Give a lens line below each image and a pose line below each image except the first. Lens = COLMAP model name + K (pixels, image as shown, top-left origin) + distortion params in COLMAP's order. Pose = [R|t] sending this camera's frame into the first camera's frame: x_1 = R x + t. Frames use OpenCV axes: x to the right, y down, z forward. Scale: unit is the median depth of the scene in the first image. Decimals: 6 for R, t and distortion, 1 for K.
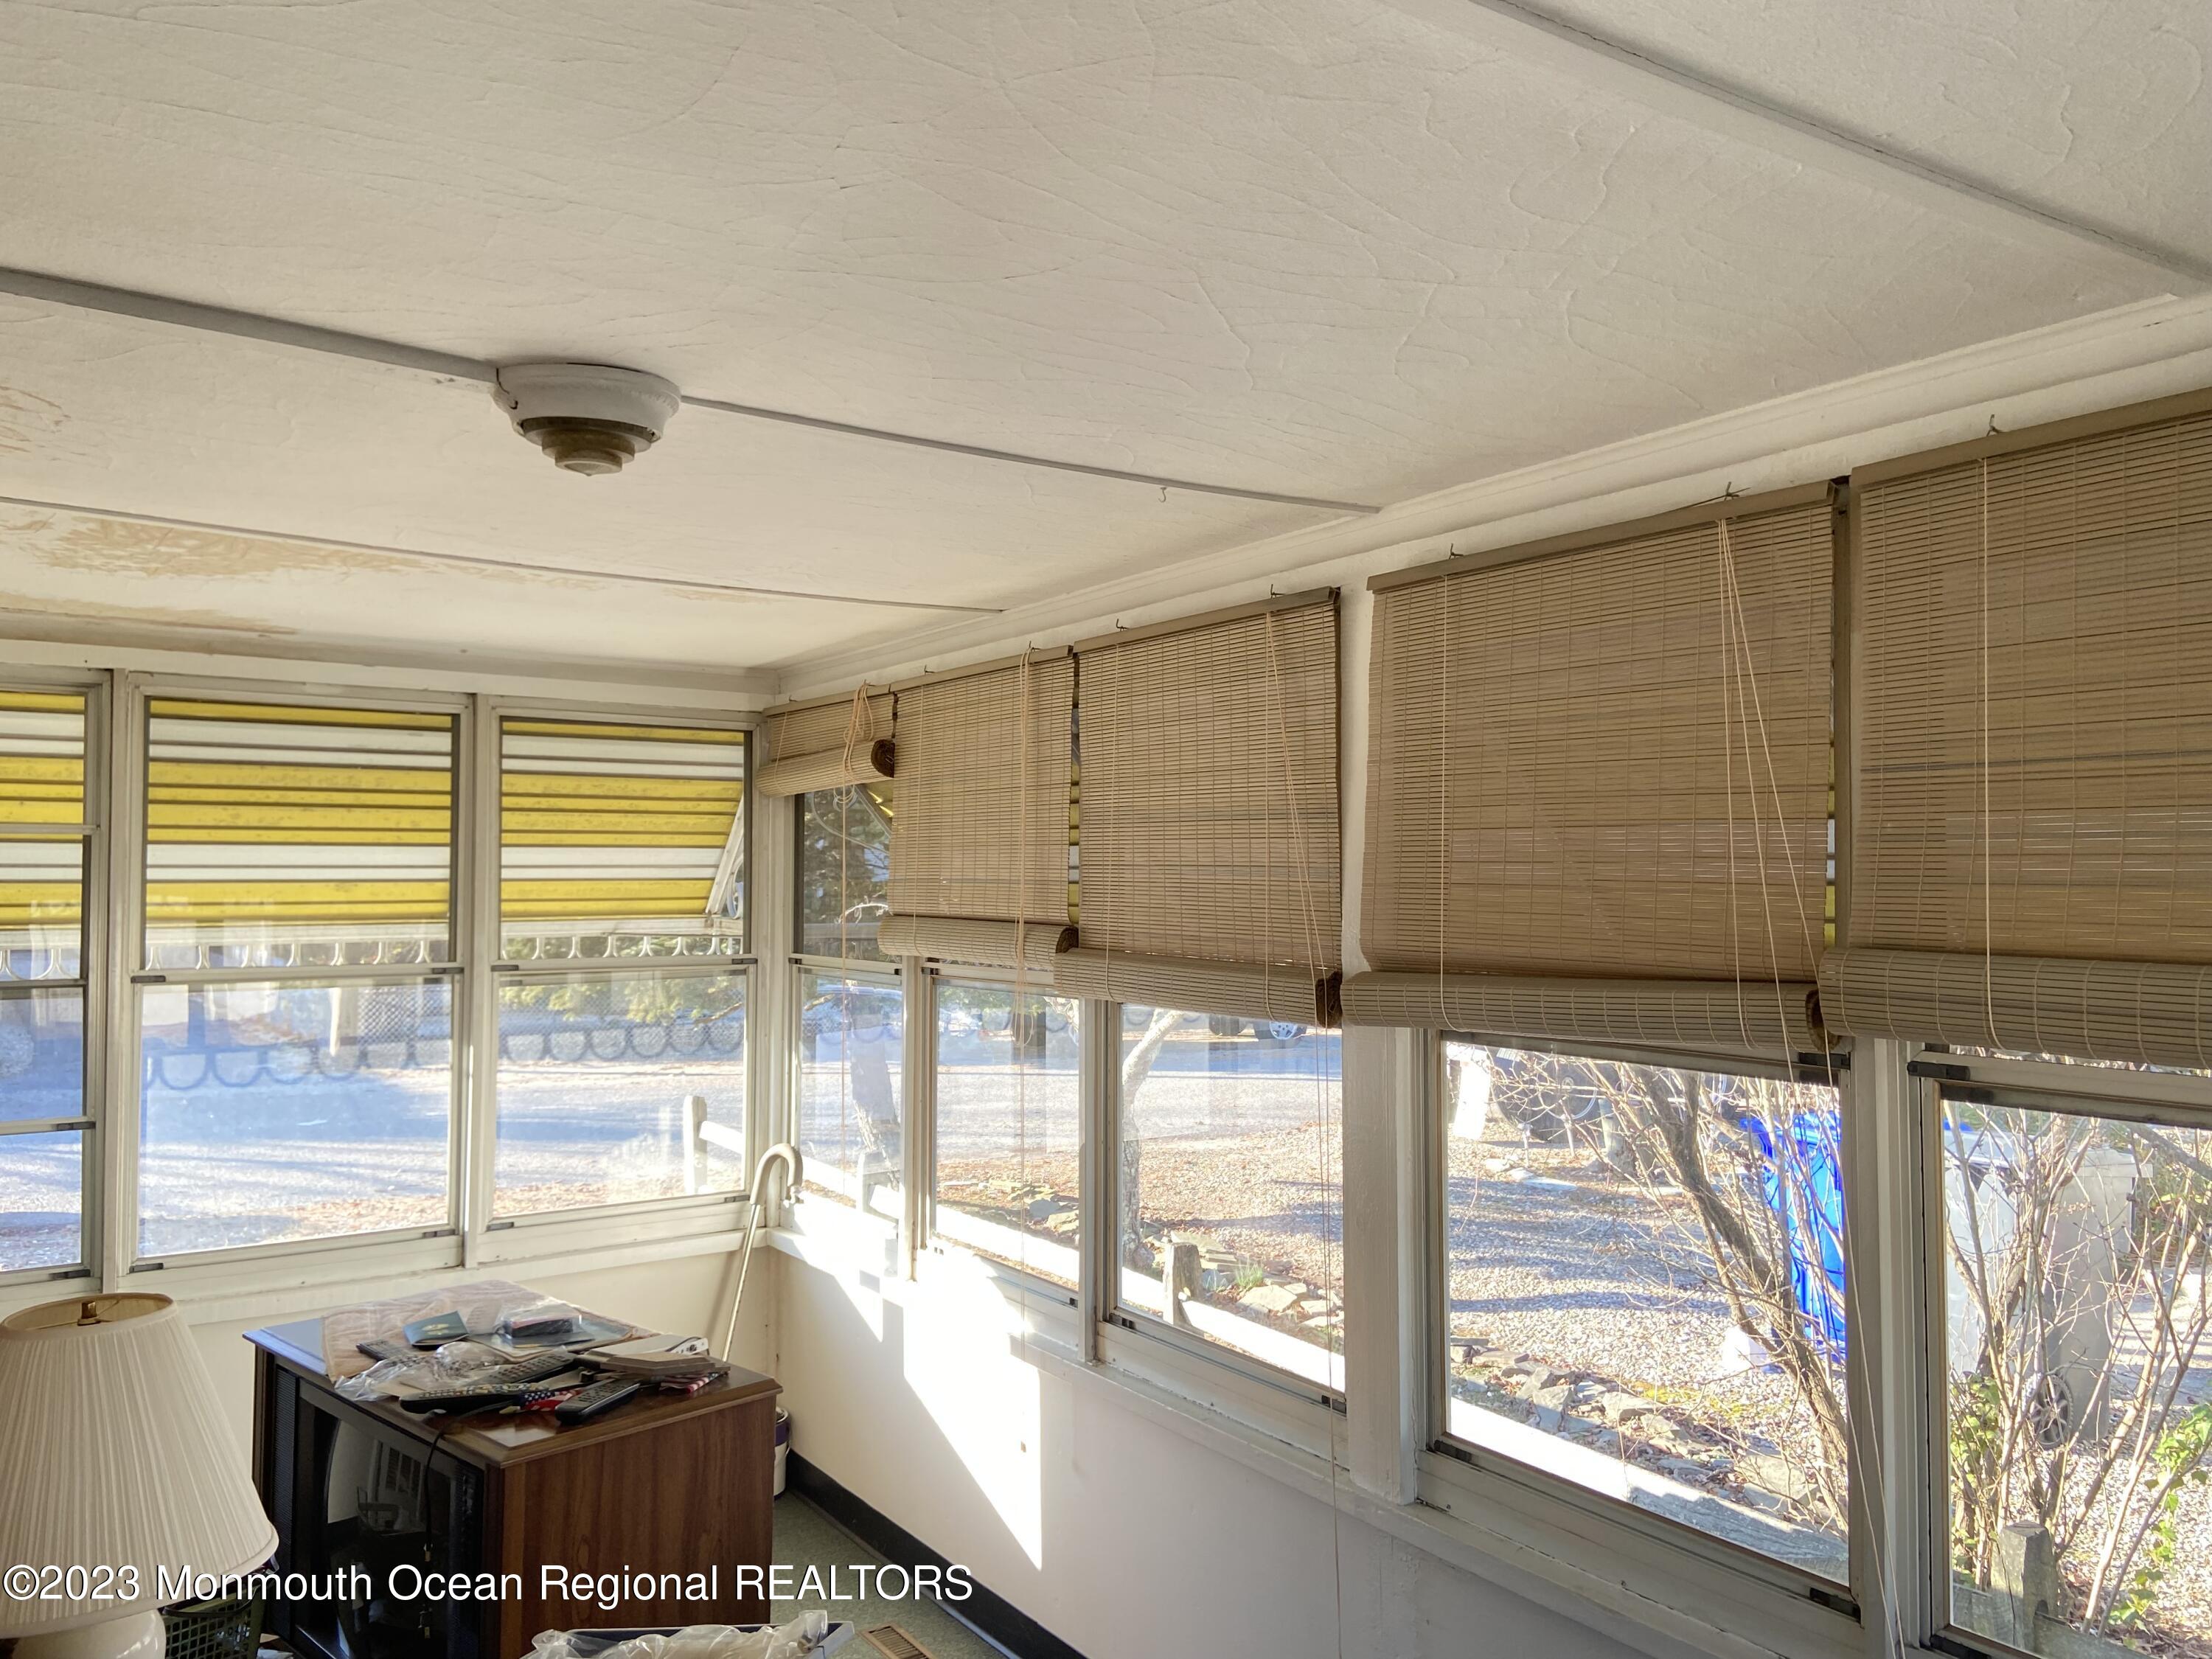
lens RADIAL K [[1662.3, 0, 1106.1], [0, 1662.3, 831.4], [0, 0, 1]] dist [0.117940, -0.141795]
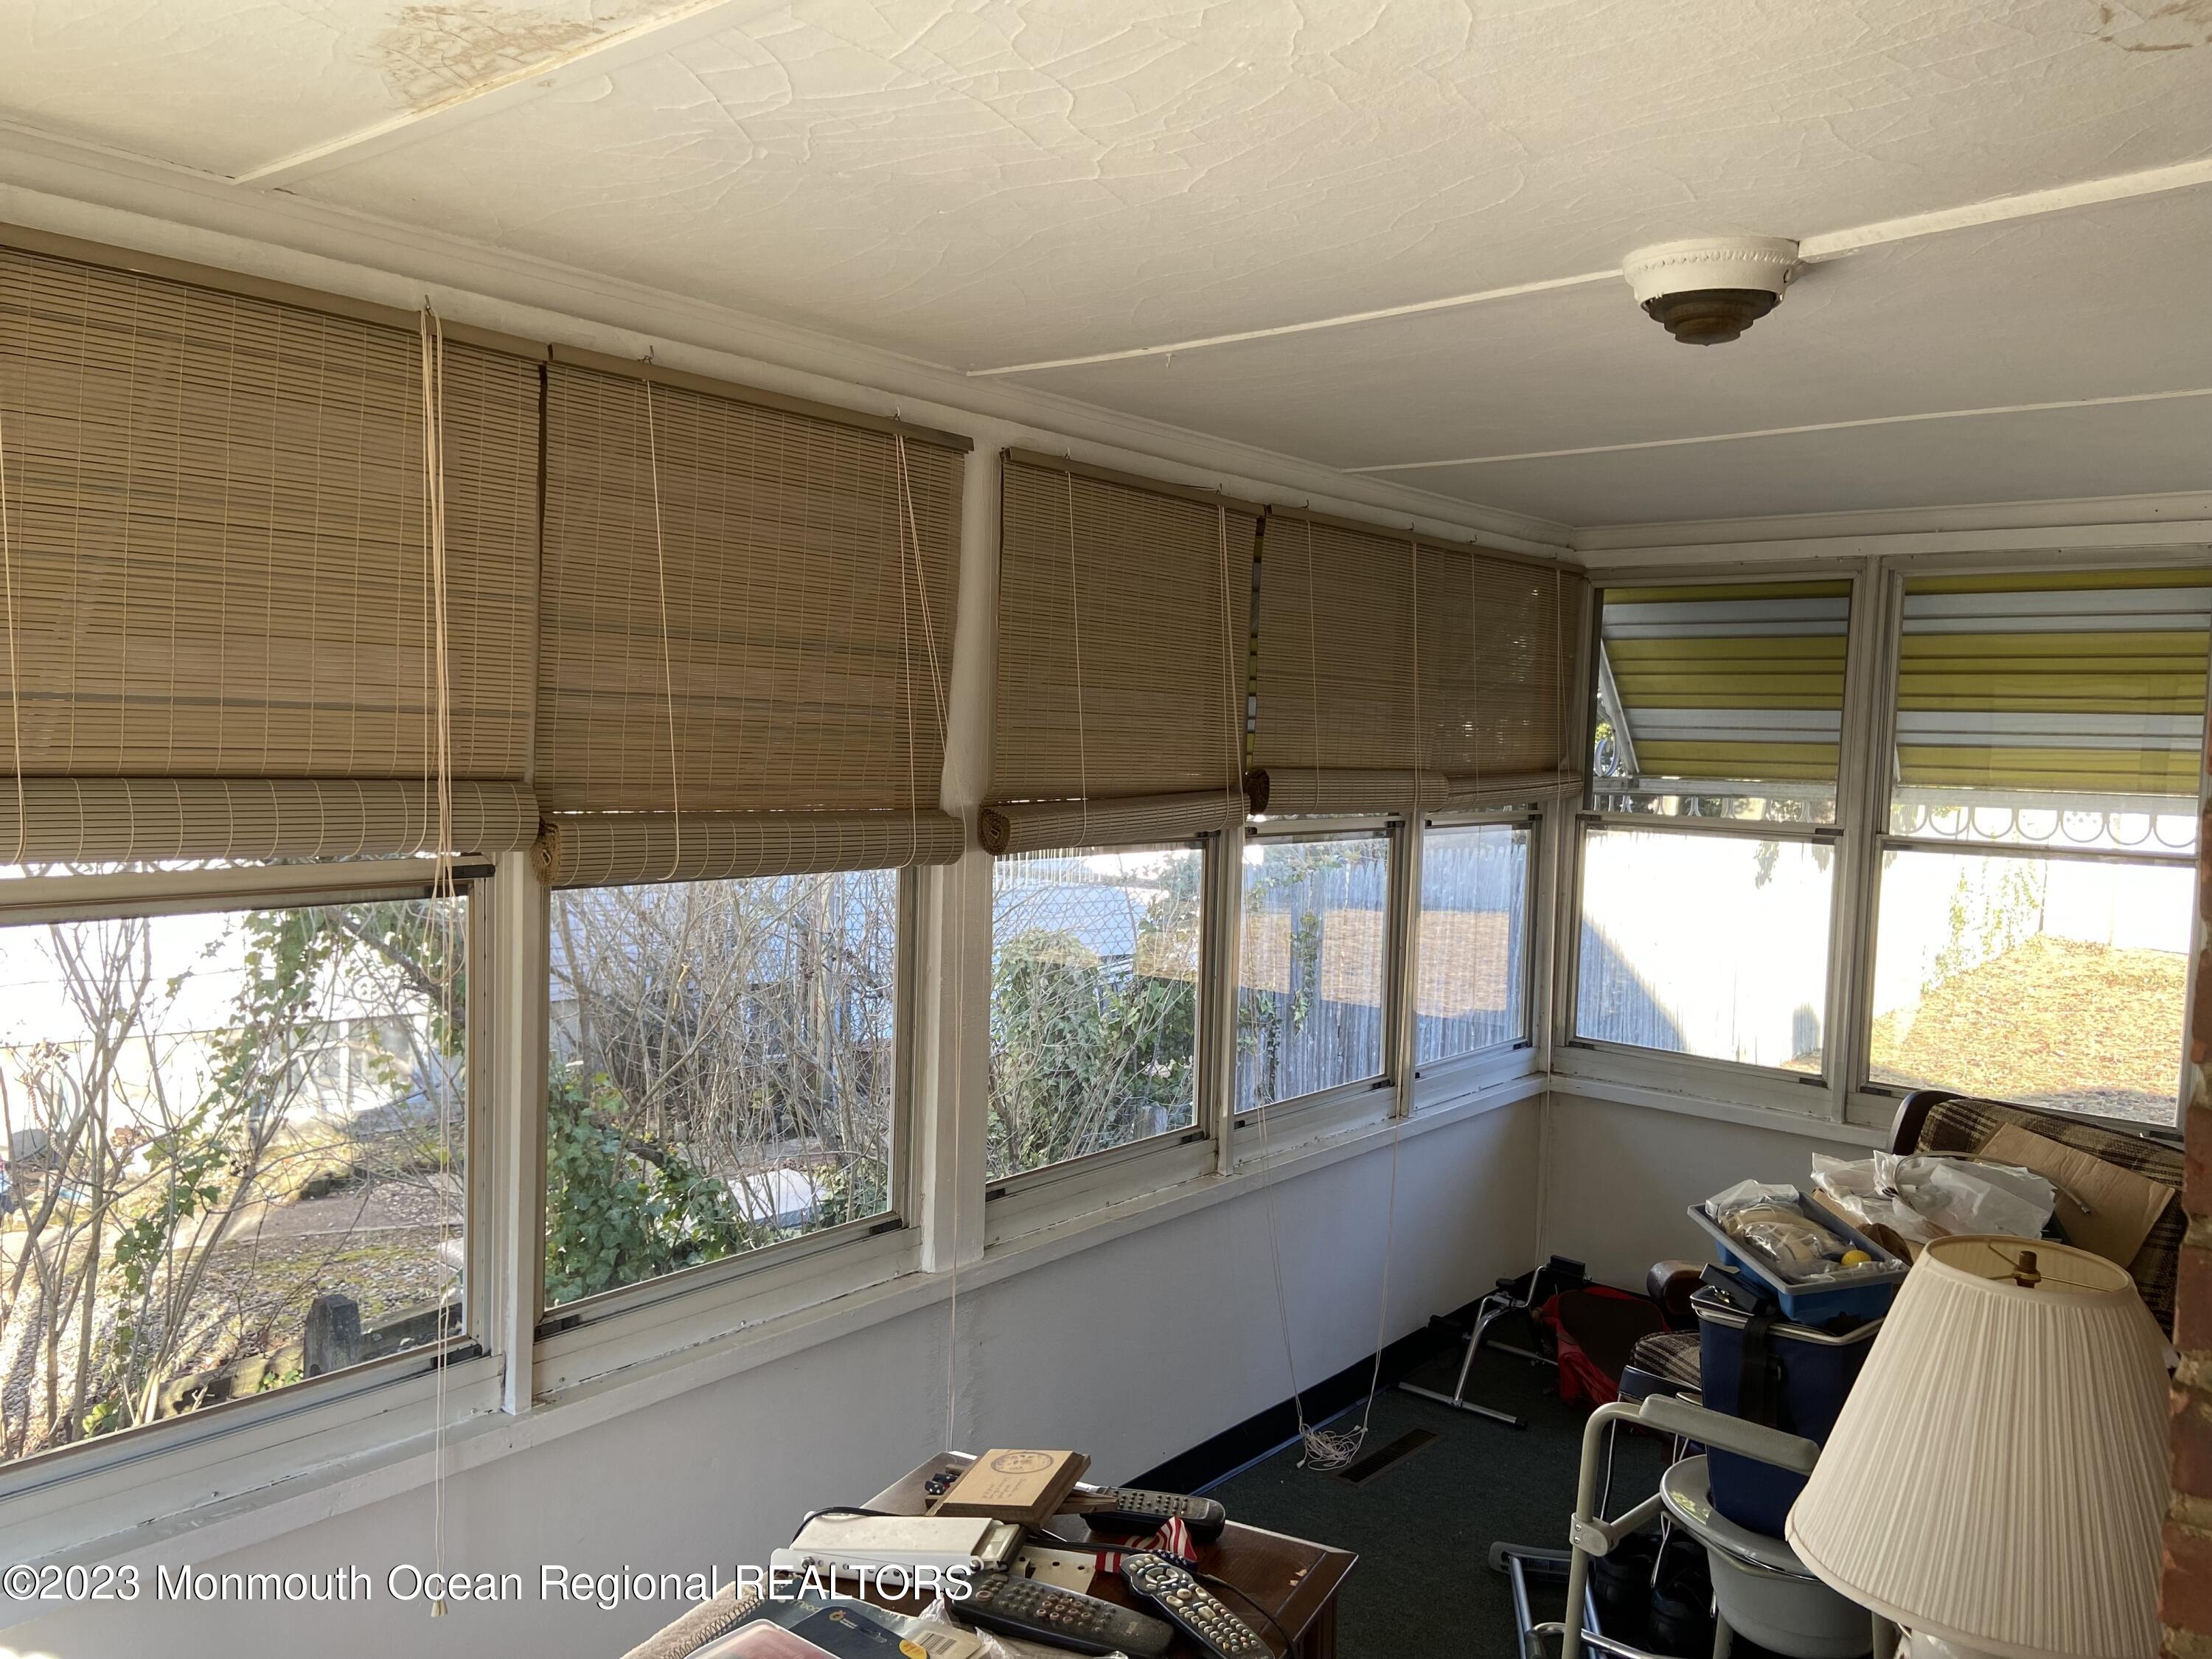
lens RADIAL K [[1662.3, 0, 1105.4], [0, 1662.3, 830.5], [0, 0, 1]] dist [0.117940, -0.141795]
pose [[-0.303880, -0.066629, 0.950378, -0.881055], [-0.049556, 0.997306, 0.054074, 0.035739], [-0.951421, -0.030665, -0.306363, 1.207131]]
